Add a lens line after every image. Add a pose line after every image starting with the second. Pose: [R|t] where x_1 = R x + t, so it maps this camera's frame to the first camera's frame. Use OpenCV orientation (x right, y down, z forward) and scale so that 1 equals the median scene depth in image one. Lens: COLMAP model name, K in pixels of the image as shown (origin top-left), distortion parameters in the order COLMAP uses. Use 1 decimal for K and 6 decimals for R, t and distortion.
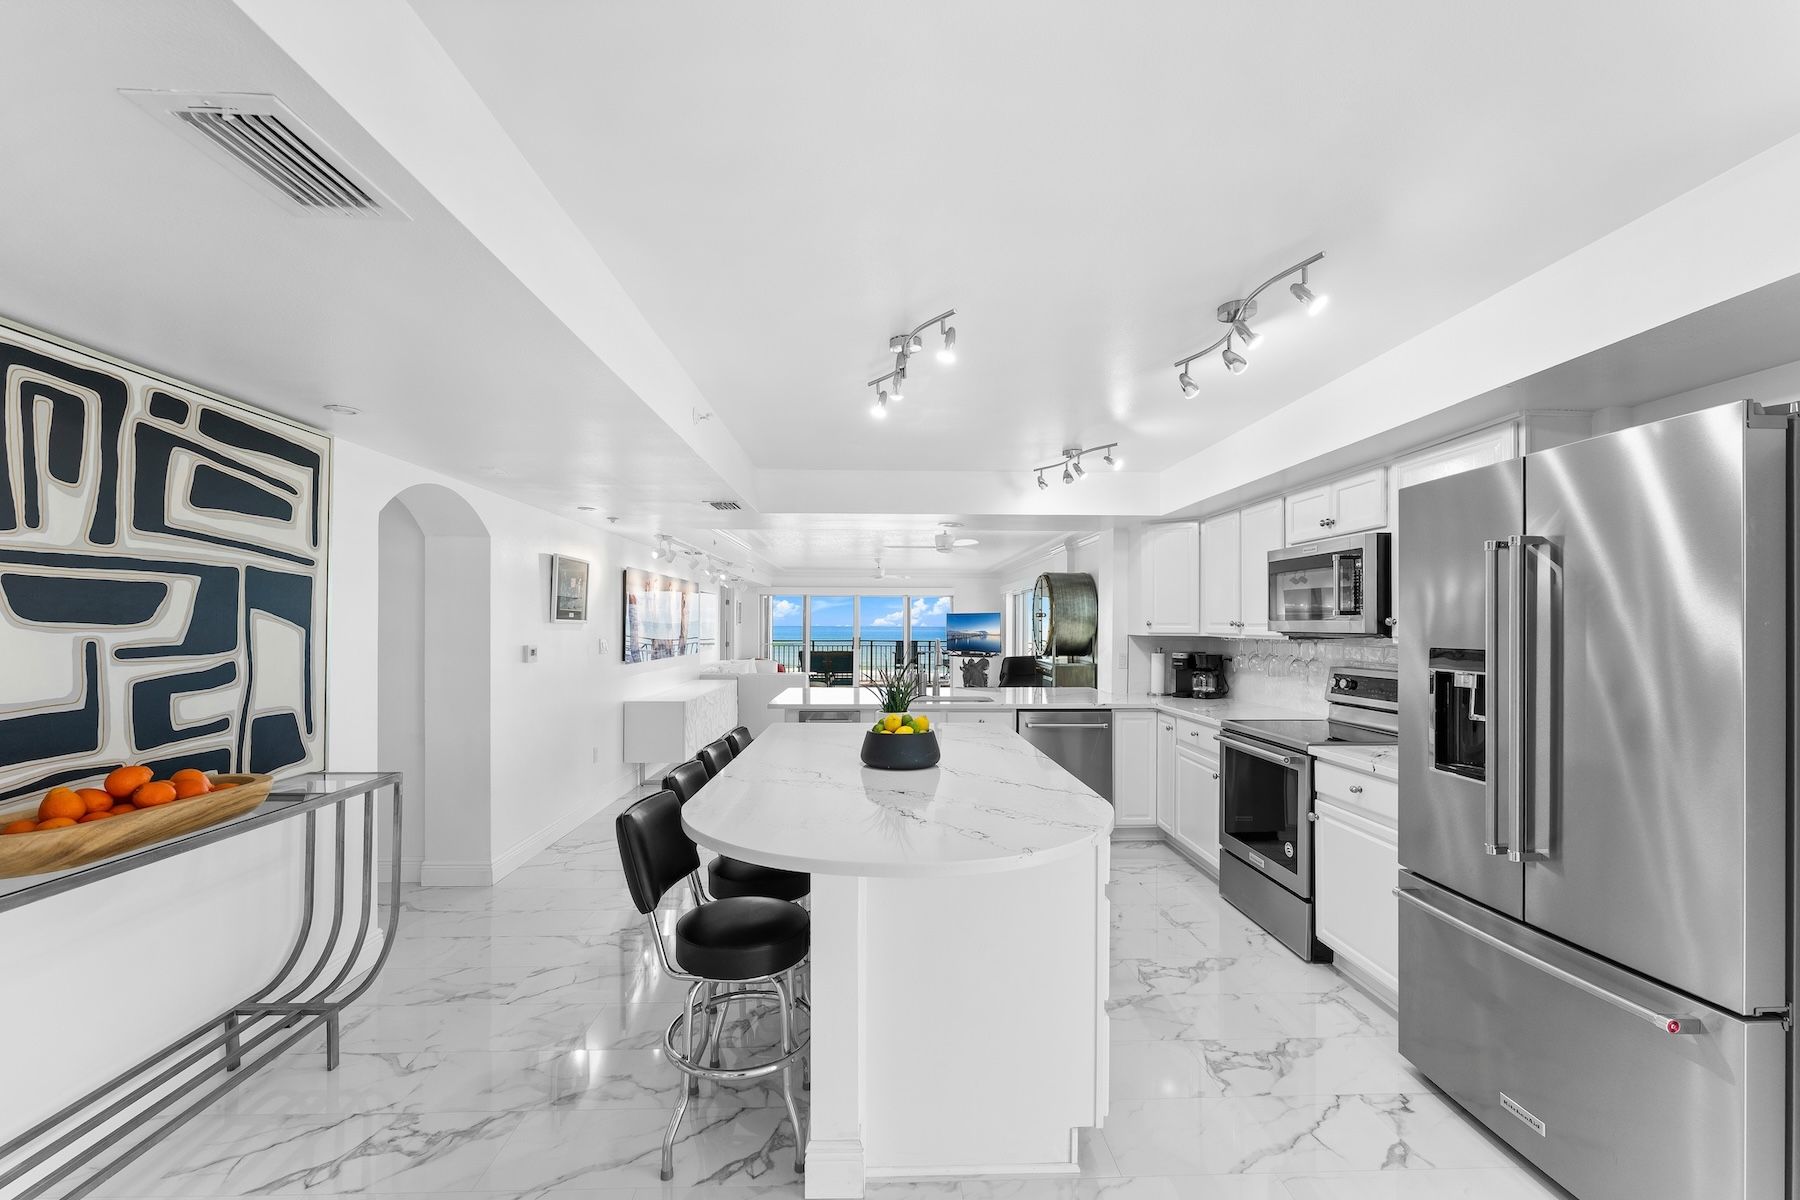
lens RADIAL K [[729.6, 0, 895.3], [0, 729.6, 626.6], [0, 0, 1]] dist [-0.002626, -0.000306]
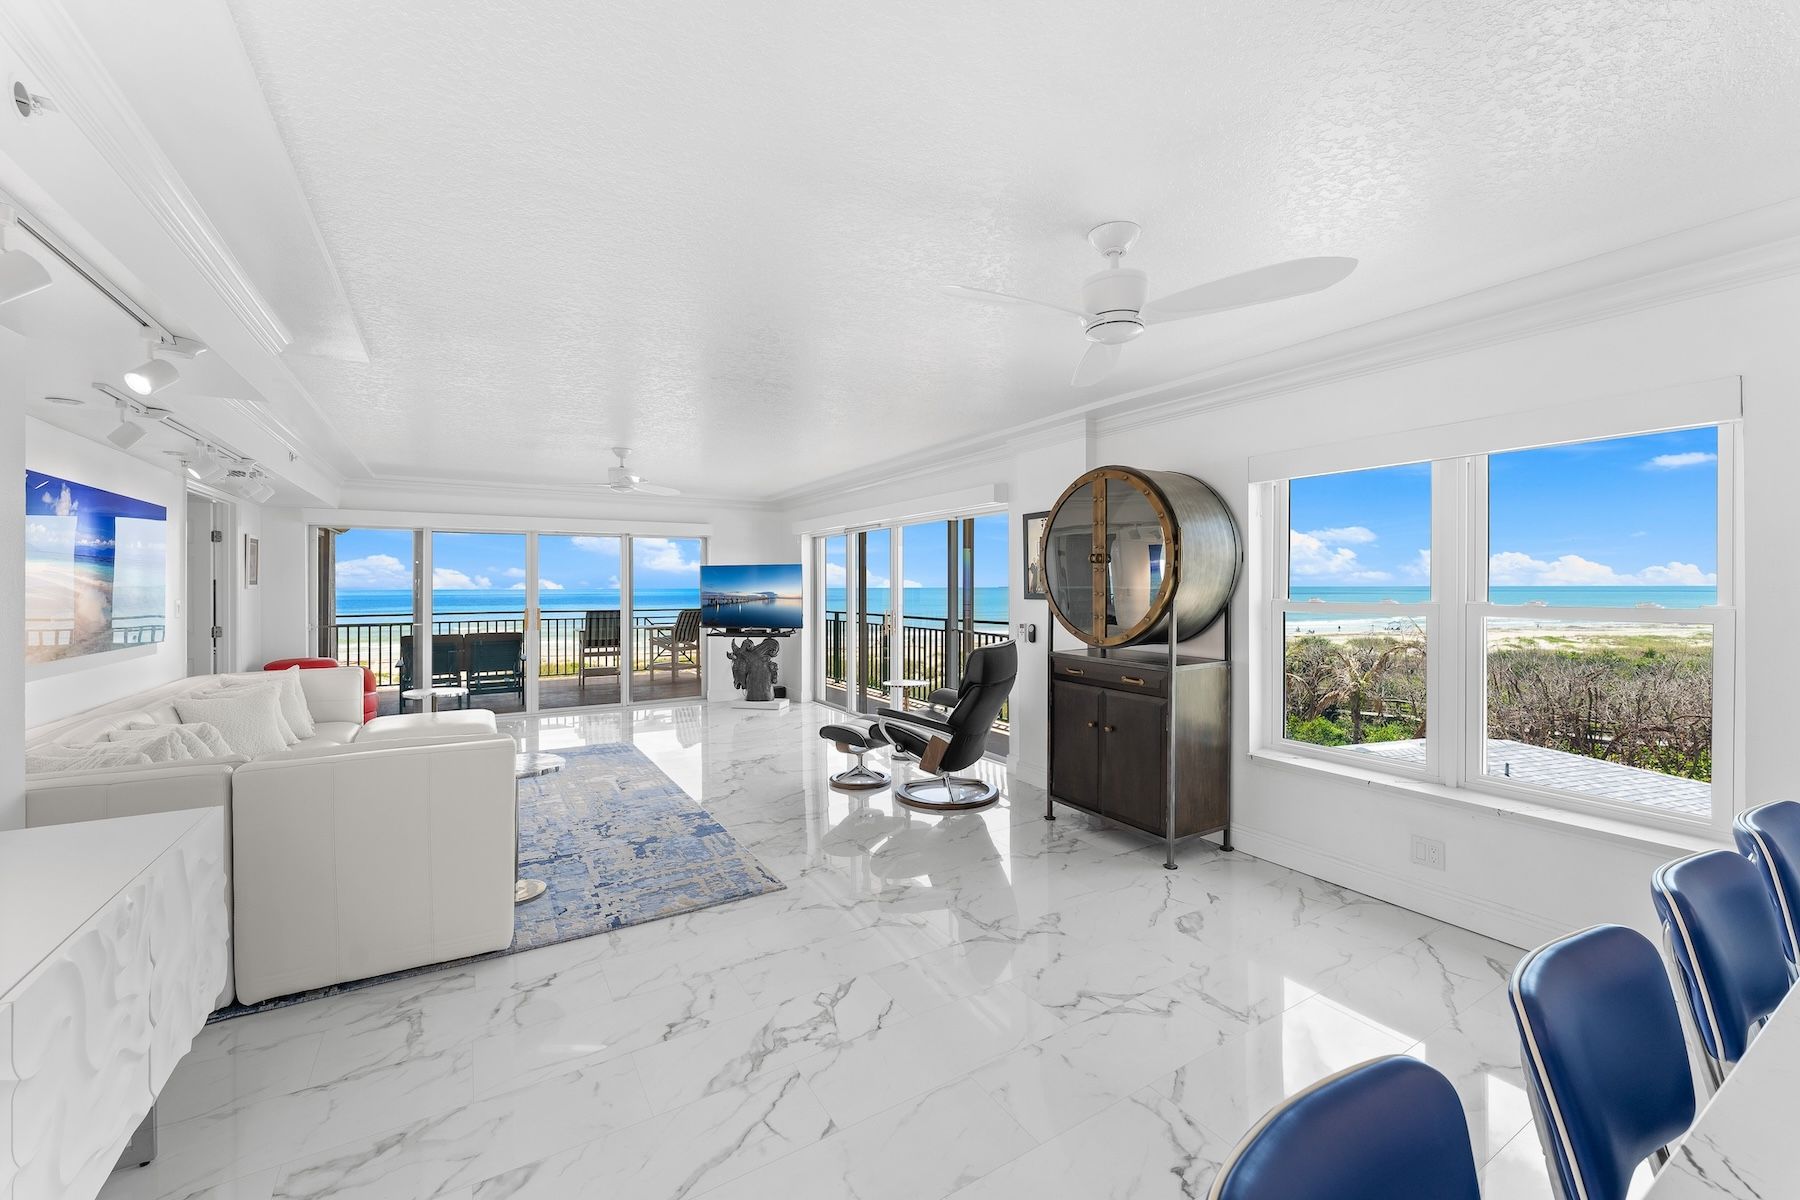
lens RADIAL K [[721.4, 0, 898.2], [0, 721.4, 590.9], [0, 0, 1]] dist [0.000655, -0.000232]
pose [[0.871017, -0.011589, 0.491115, -0.436934], [0.009040, 0.999931, 0.007563, -0.000827], [-0.491169, -0.002148, 0.871062, 2.150432]]
